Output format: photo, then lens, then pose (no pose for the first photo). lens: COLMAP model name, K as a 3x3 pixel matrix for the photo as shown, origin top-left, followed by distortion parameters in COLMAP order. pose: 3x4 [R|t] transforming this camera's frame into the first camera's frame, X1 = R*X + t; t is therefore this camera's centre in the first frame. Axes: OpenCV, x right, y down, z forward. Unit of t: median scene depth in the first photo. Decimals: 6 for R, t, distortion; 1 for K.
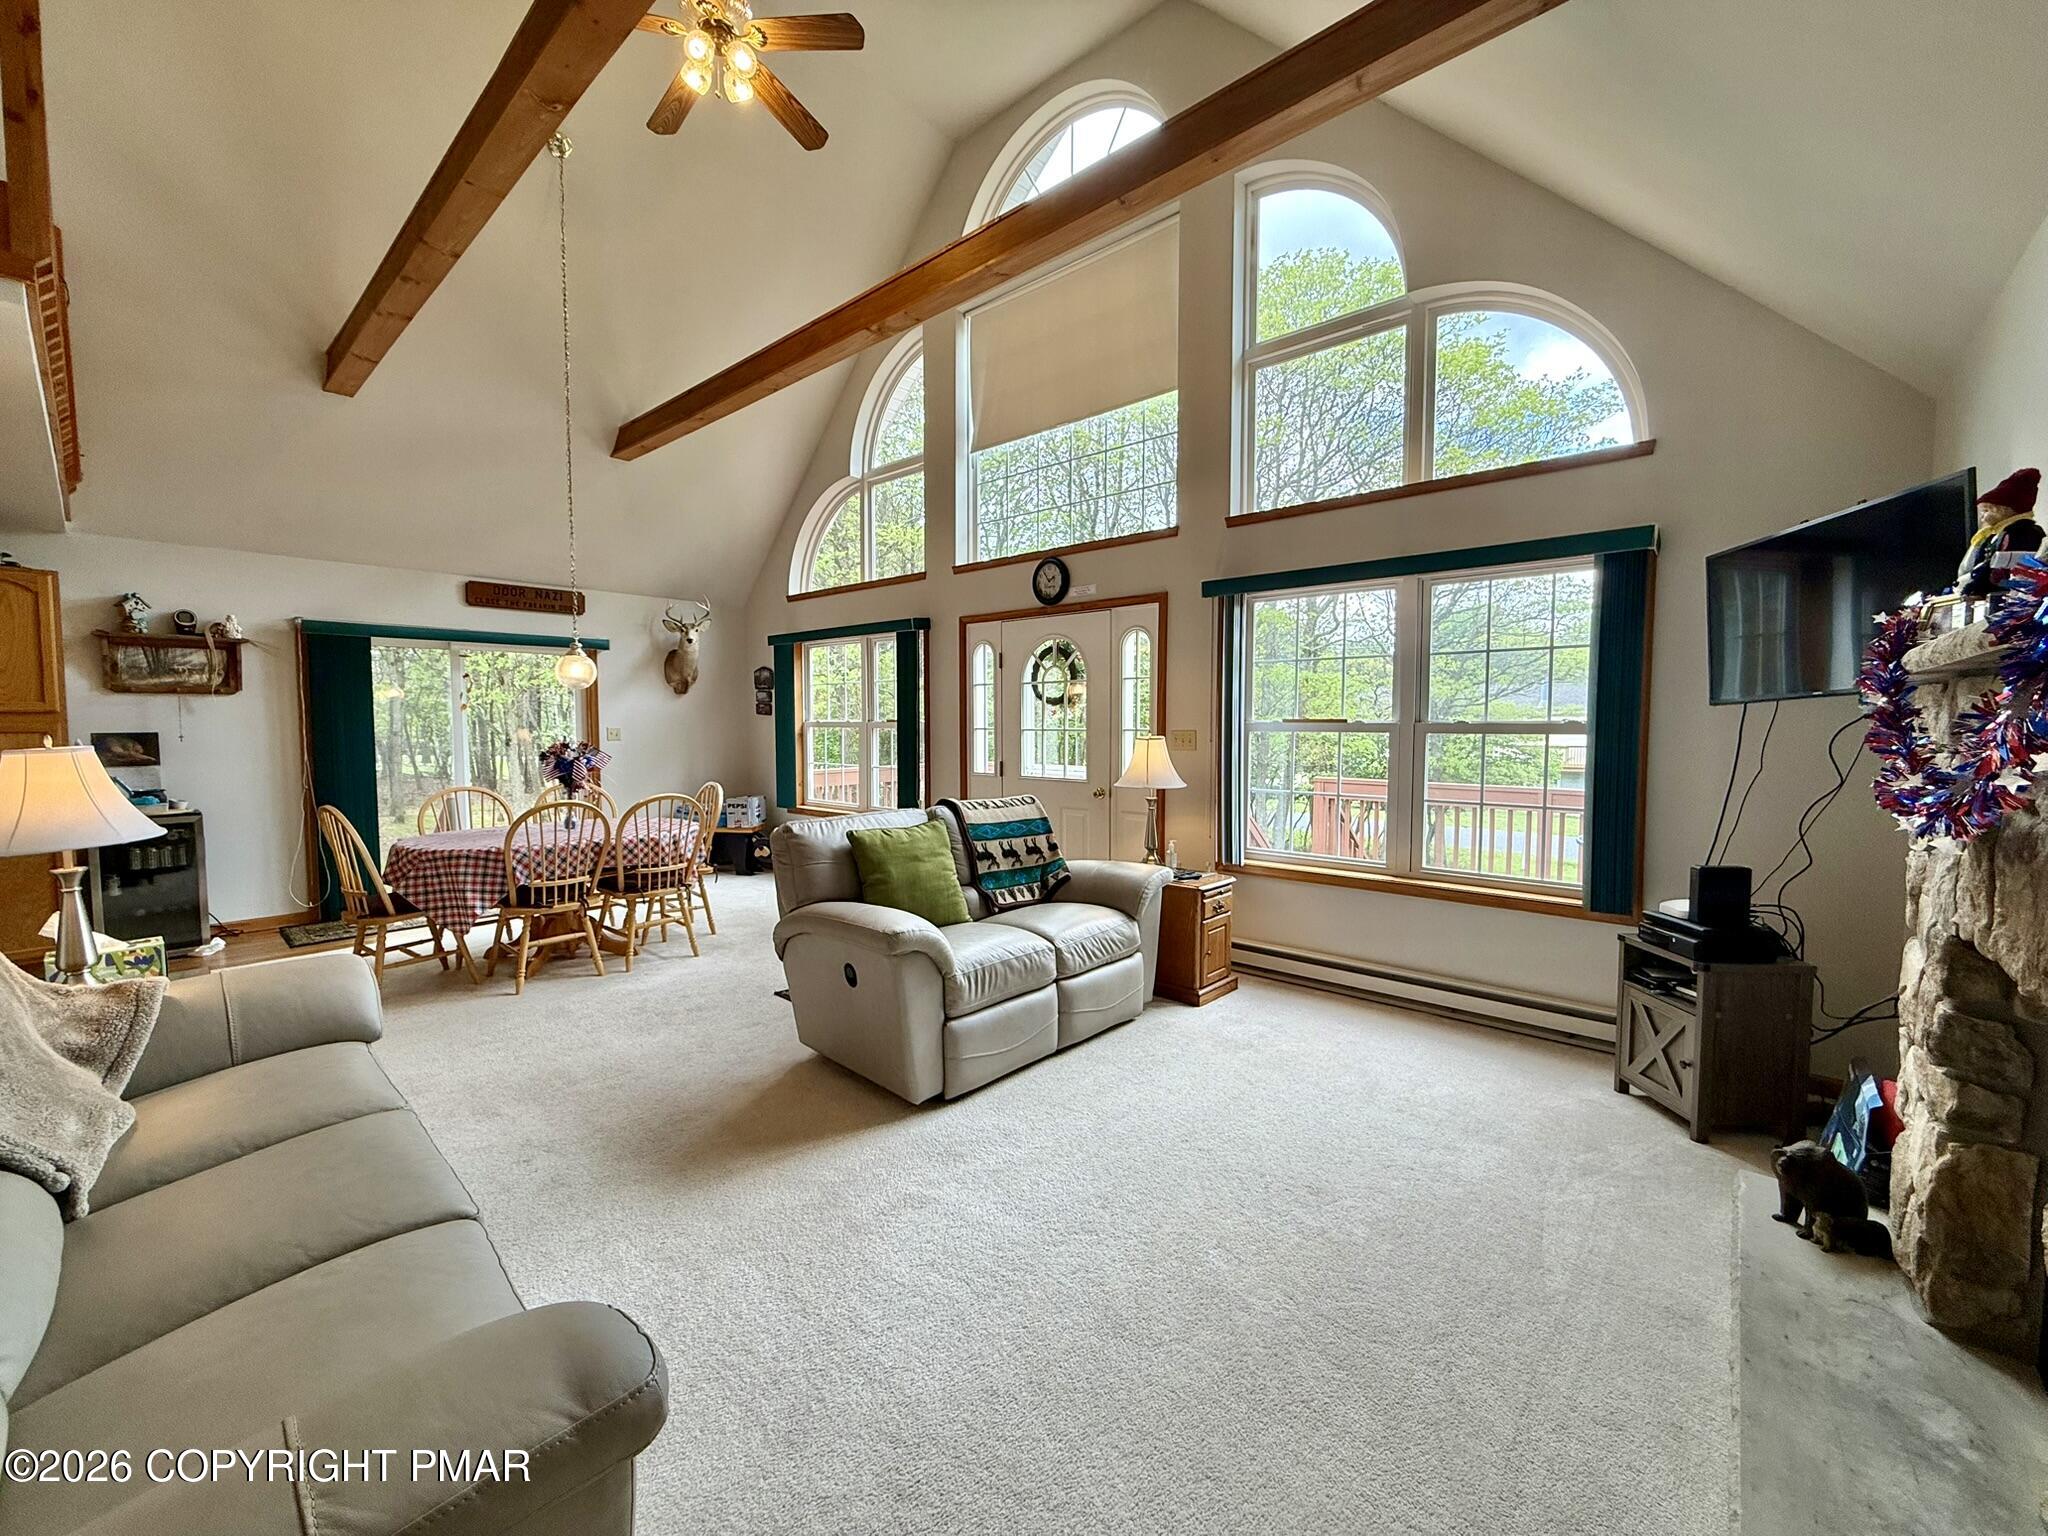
lens RADIAL K [[820.0, 0, 1024.0], [0, 820.0, 768.0], [0, 0, 1]] dist [-0.000033, -0.000006]
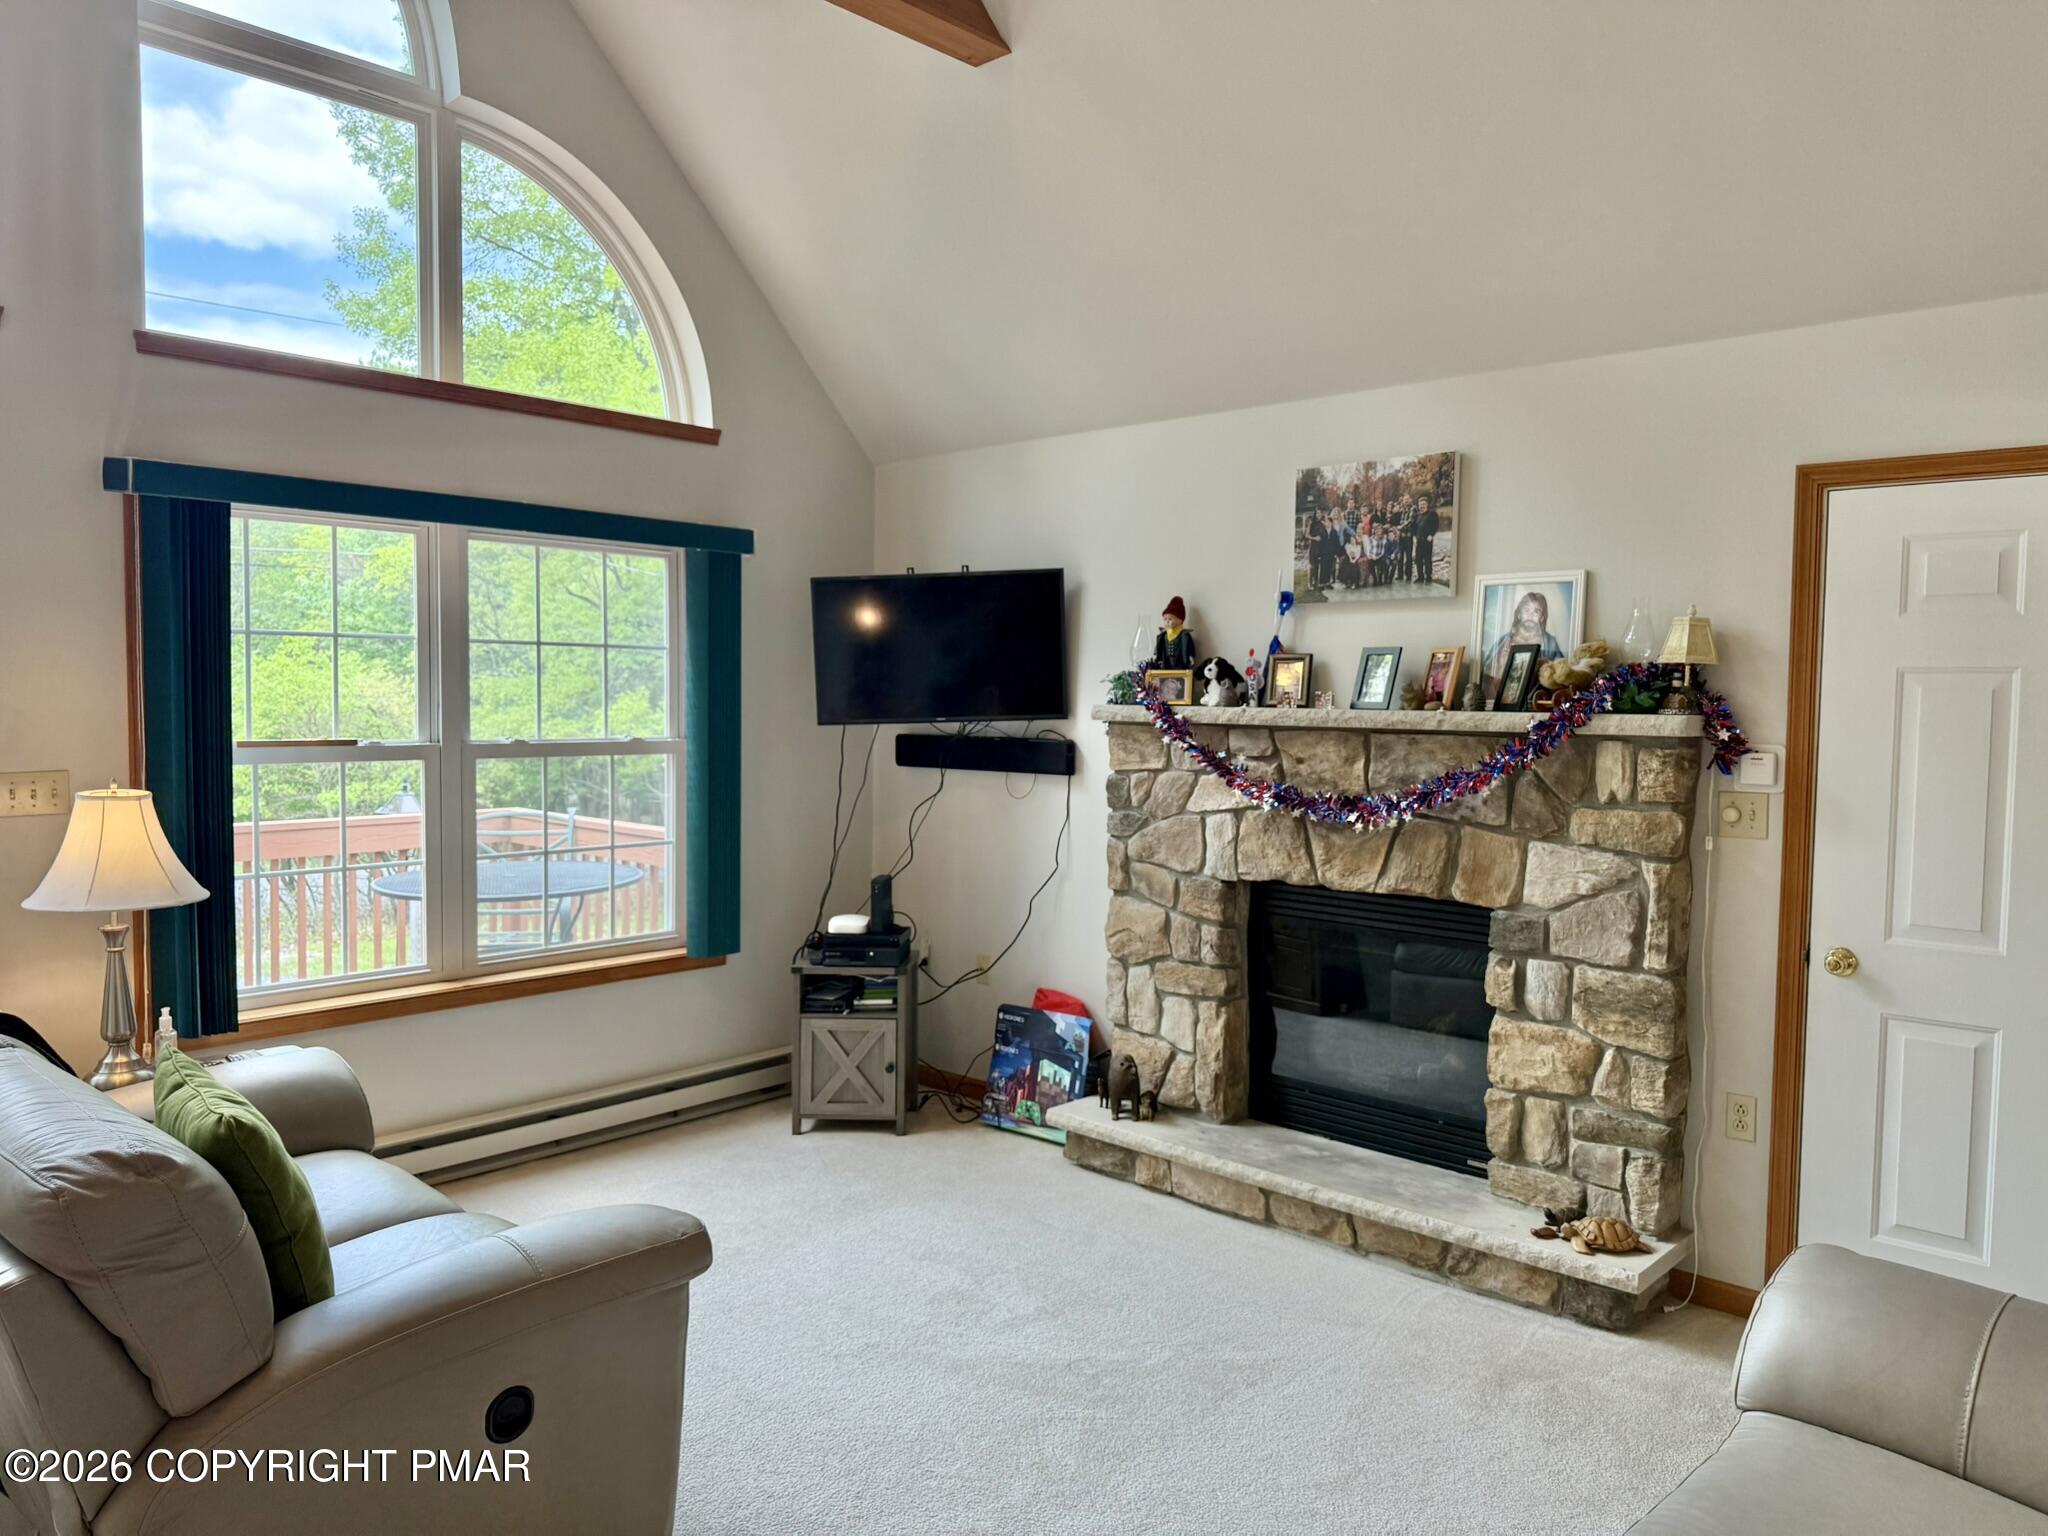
lens RADIAL K [[1419.8, 0, 1024.0], [0, 1419.8, 768.0], [0, 0, 1]] dist [0.179039, -0.311715]
pose [[0.018562, -0.052248, 0.998462, -0.730769], [0.046026, 0.997620, 0.051348, -0.079811], [-0.998768, 0.045002, 0.020923, 0.559825]]
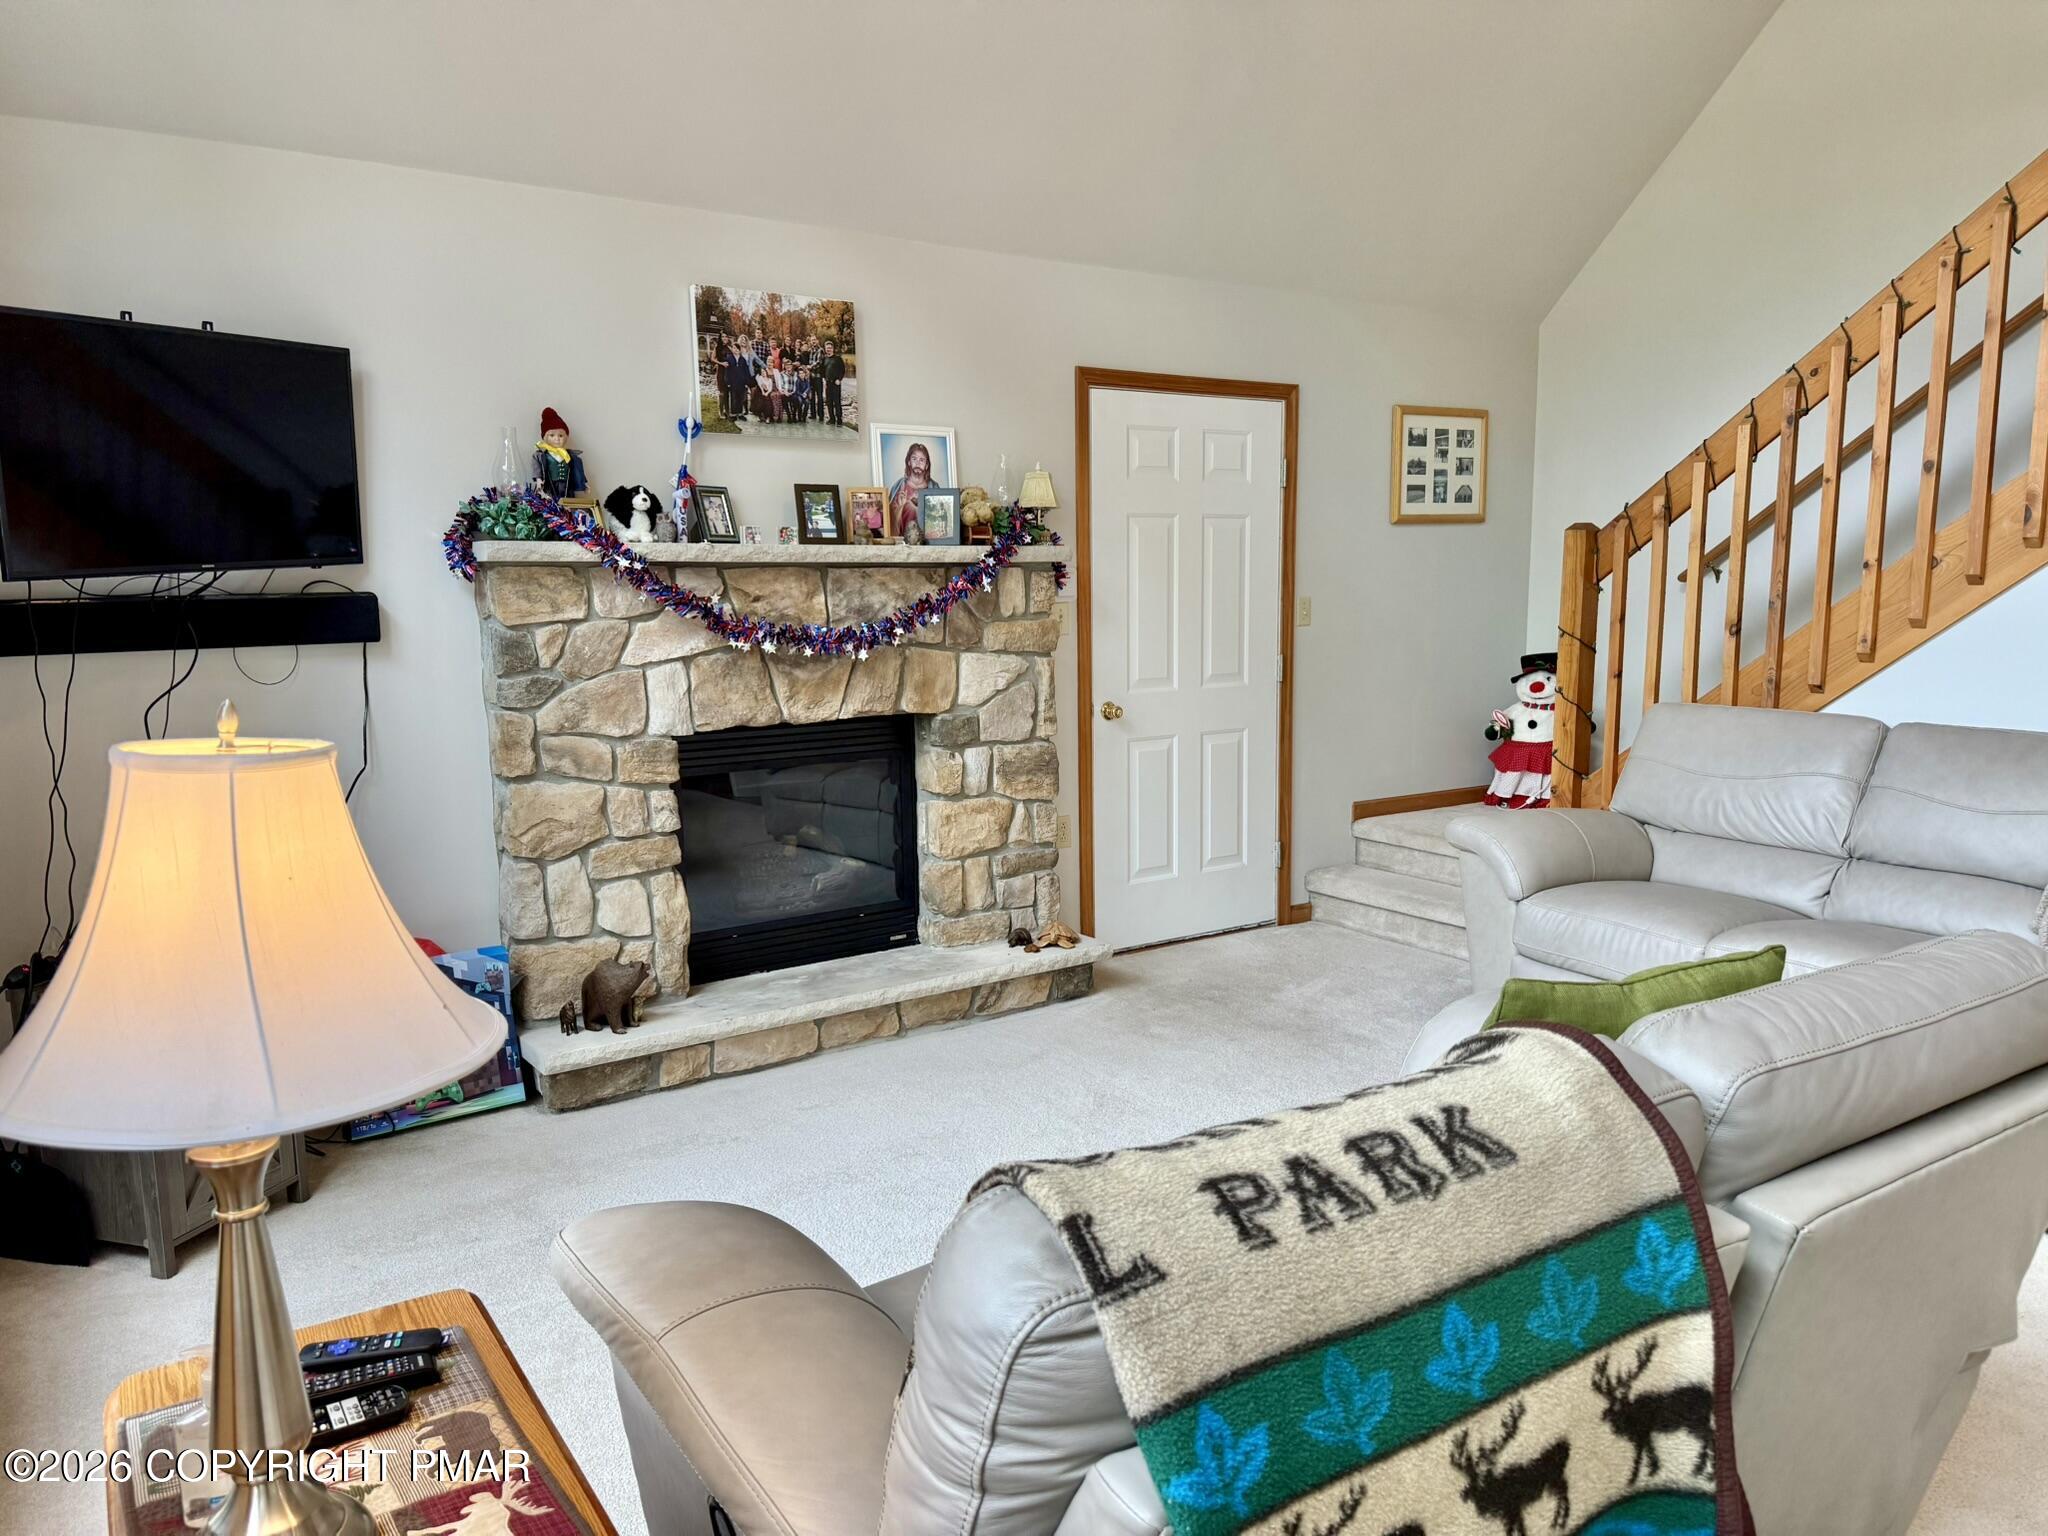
lens RADIAL K [[1419.8, 0, 1024.0], [0, 1419.8, 768.0], [0, 0, 1]] dist [0.179039, -0.311715]
pose [[-0.966662, -0.020681, 0.255220, -0.066516], [0.028767, 0.981652, 0.188500, -0.091987], [-0.254436, 0.189558, -0.948330, 1.406166]]
